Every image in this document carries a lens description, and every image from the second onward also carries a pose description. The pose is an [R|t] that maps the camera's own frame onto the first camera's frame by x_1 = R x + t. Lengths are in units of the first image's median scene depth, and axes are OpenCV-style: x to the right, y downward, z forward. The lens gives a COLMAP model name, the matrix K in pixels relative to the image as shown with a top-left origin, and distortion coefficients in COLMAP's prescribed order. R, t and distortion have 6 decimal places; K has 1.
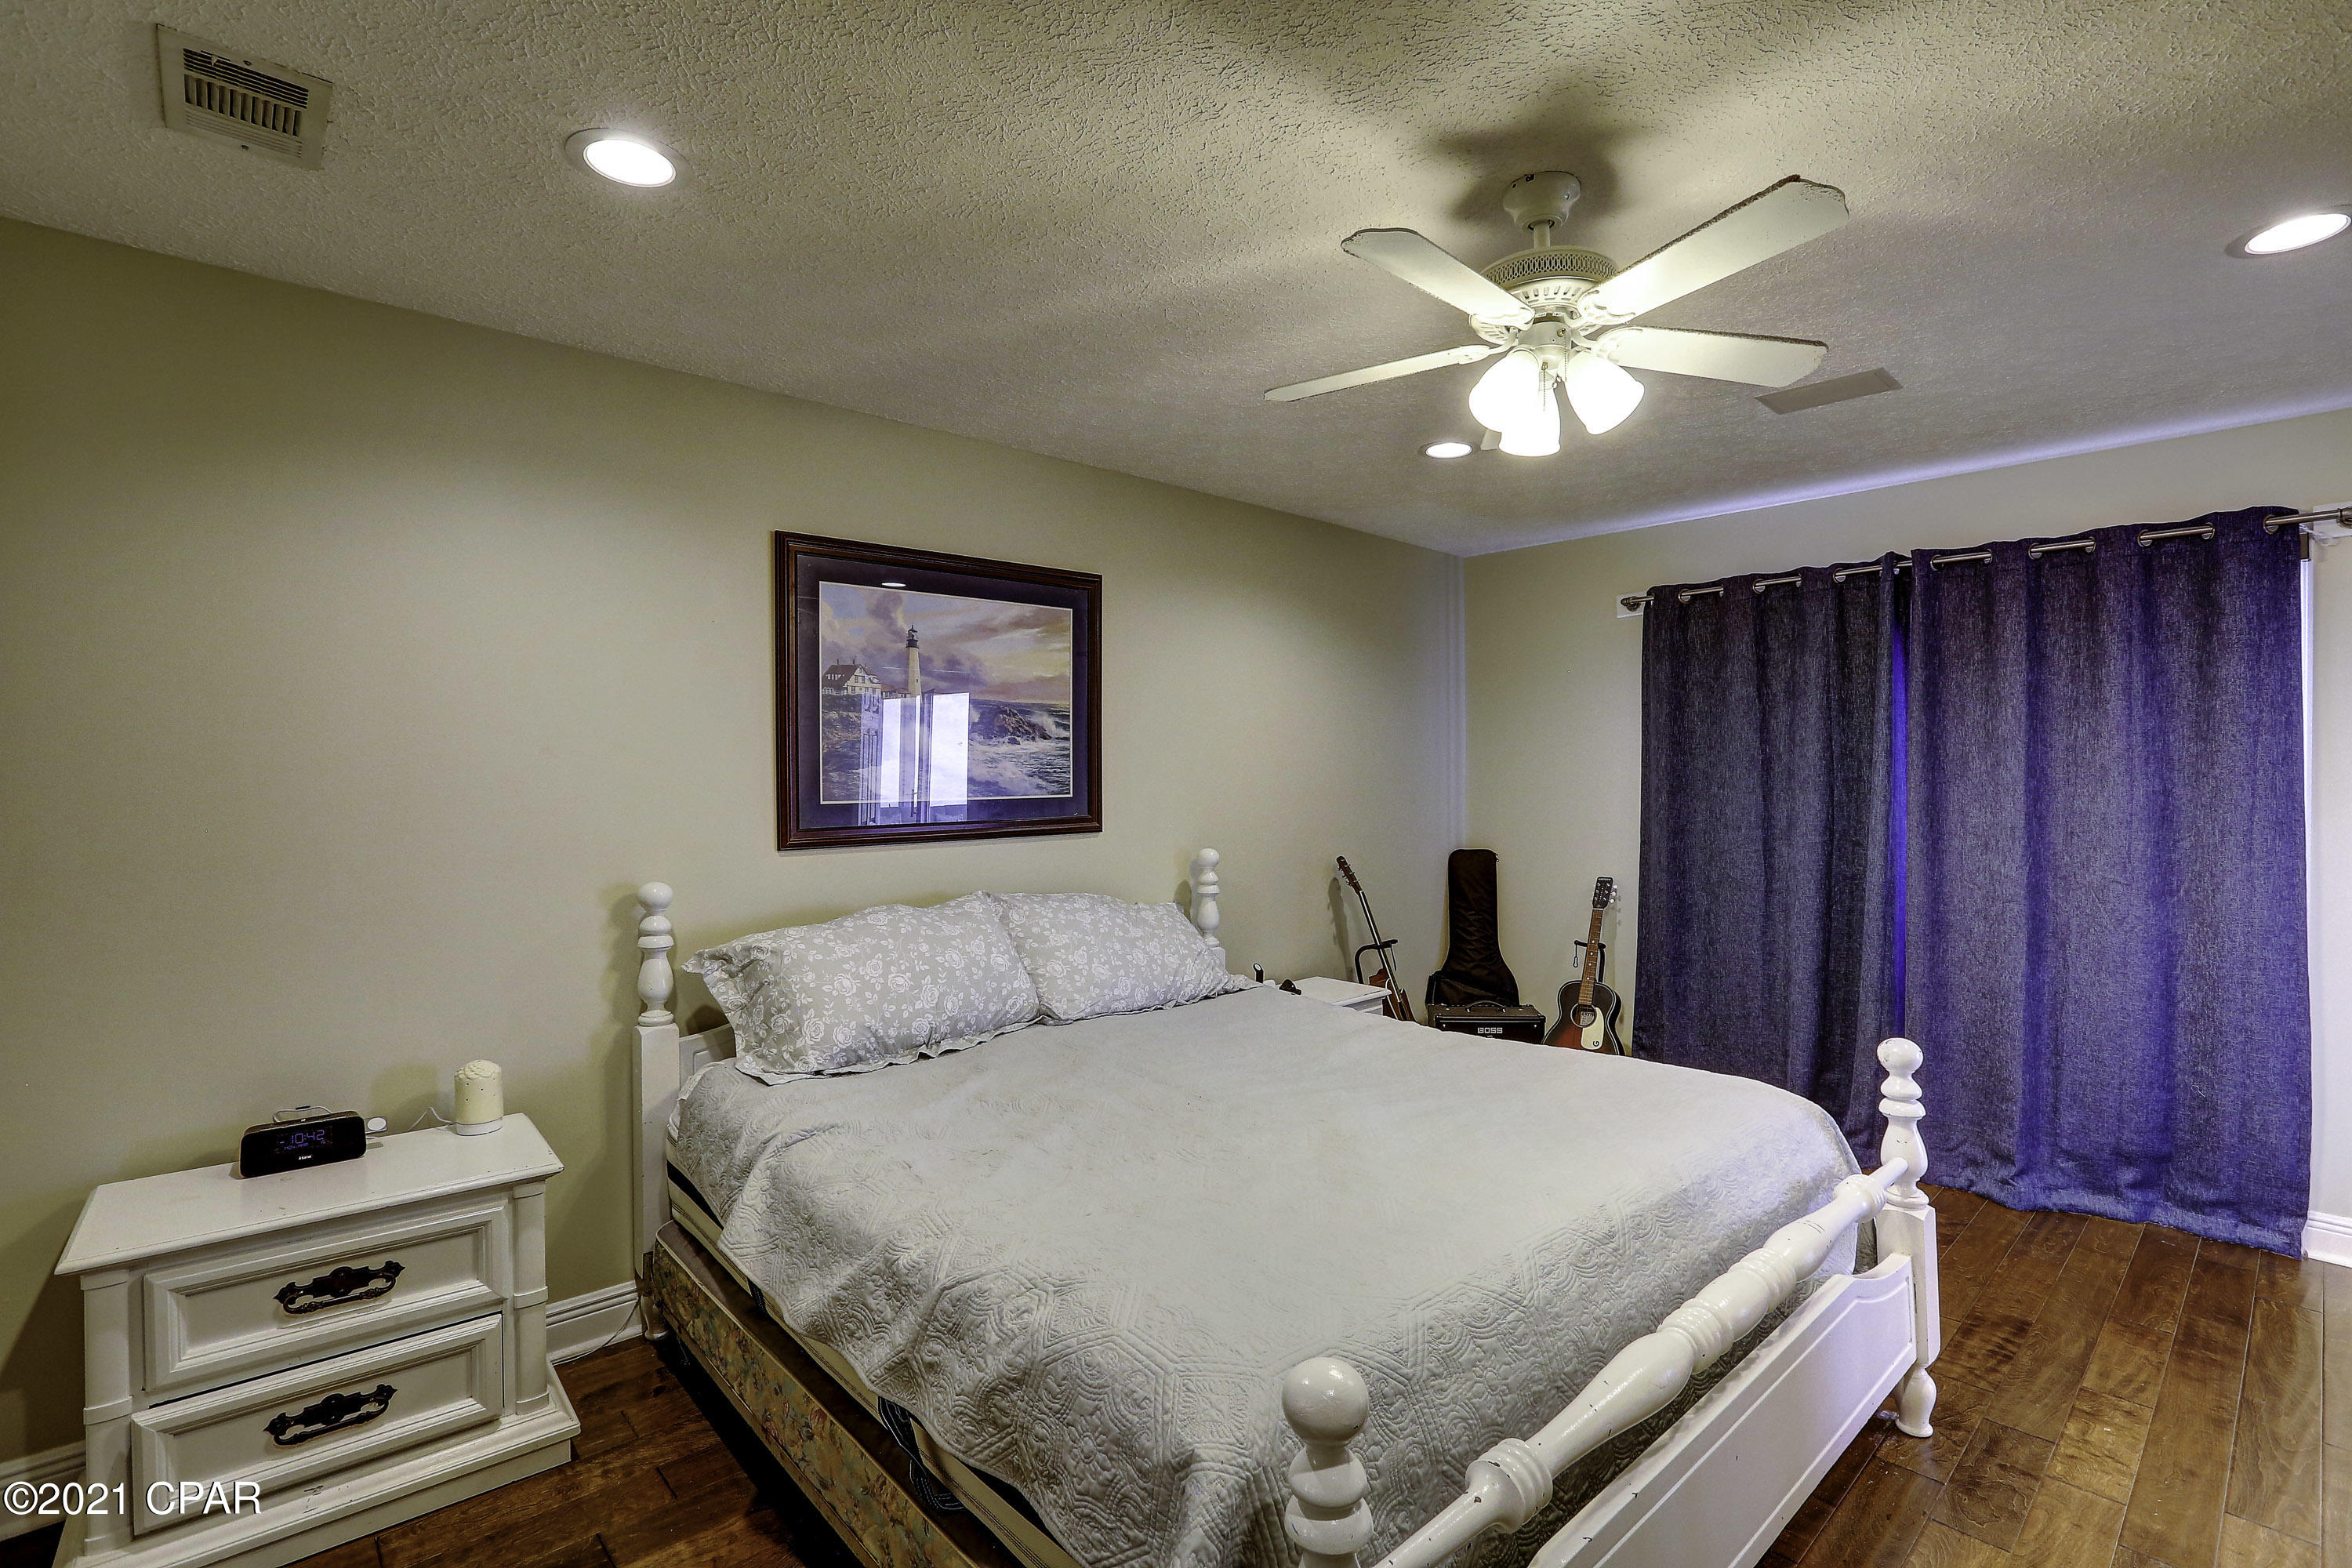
lens RADIAL K [[1092.3, 0, 1181.0], [0, 1092.3, 790.5], [0, 0, 1]] dist [-0.065432, 0.024868]
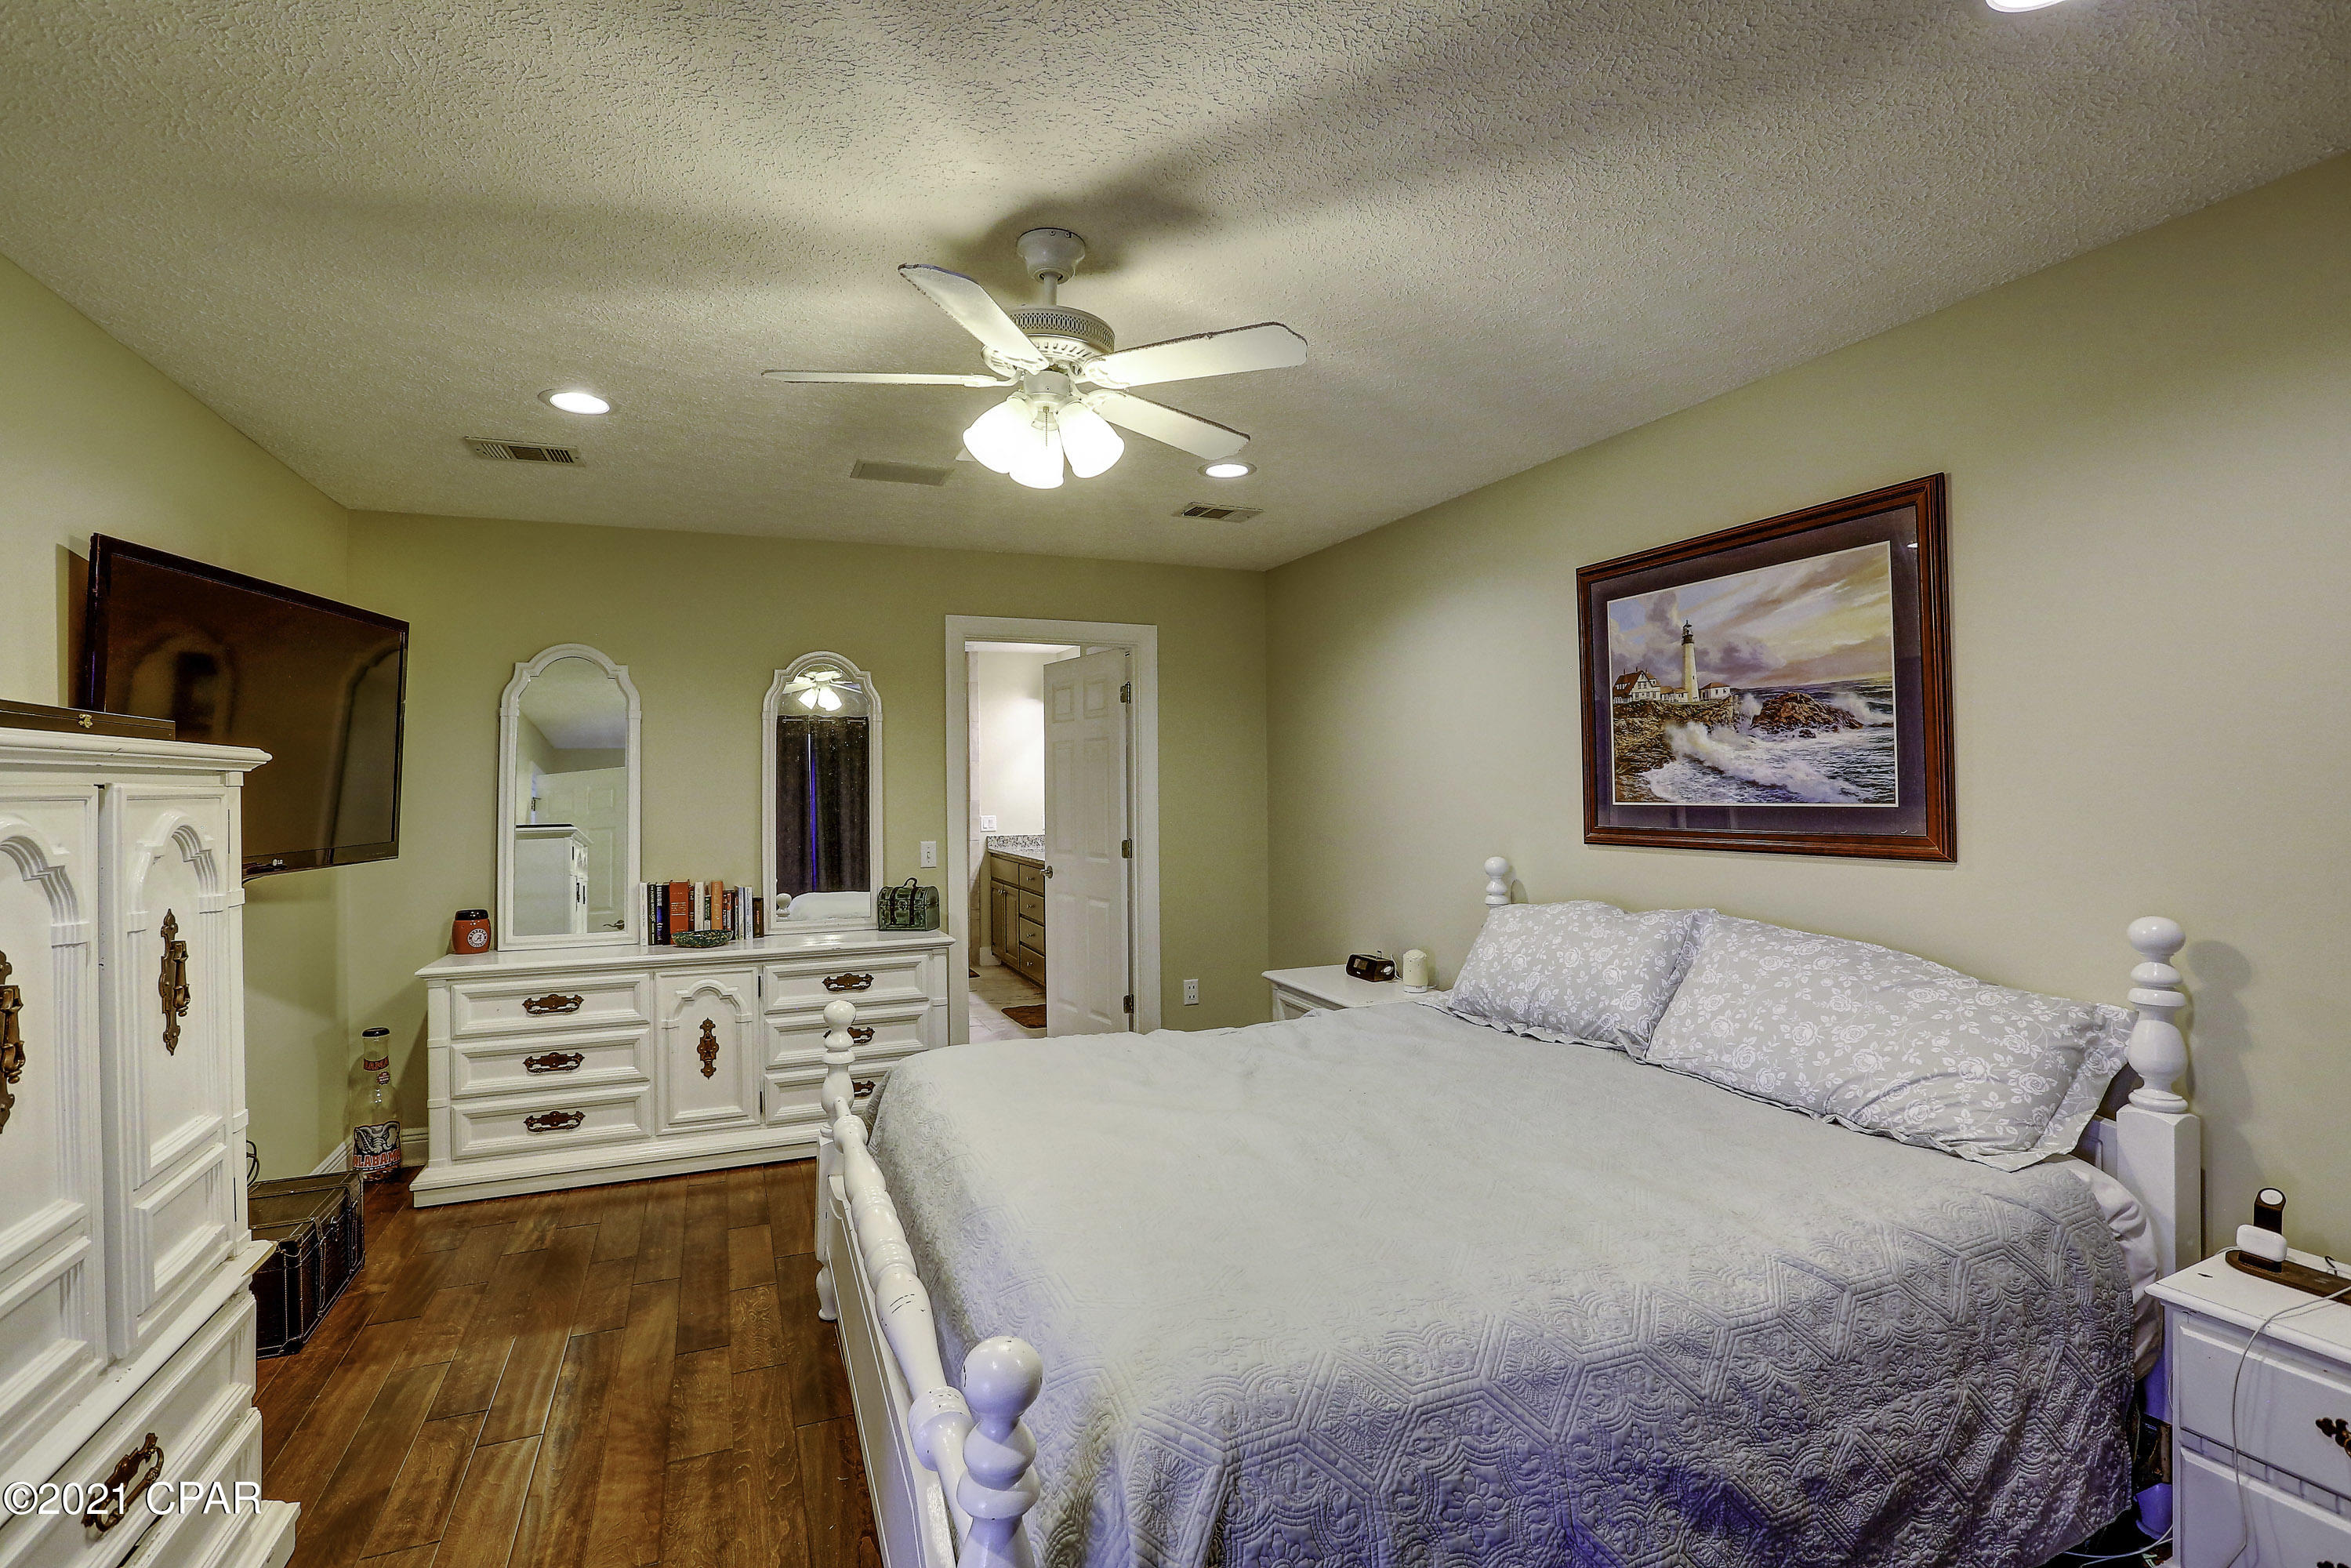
lens RADIAL K [[1091.9, 0, 1180.5], [0, 1091.9, 790.5], [0, 0, 1]] dist [-0.065432, 0.024868]
pose [[-0.334897, 0.016614, -0.942108, 0.739092], [0.001994, 0.999855, 0.016924, -0.018277], [0.942253, 0.003789, -0.334882, 0.836081]]
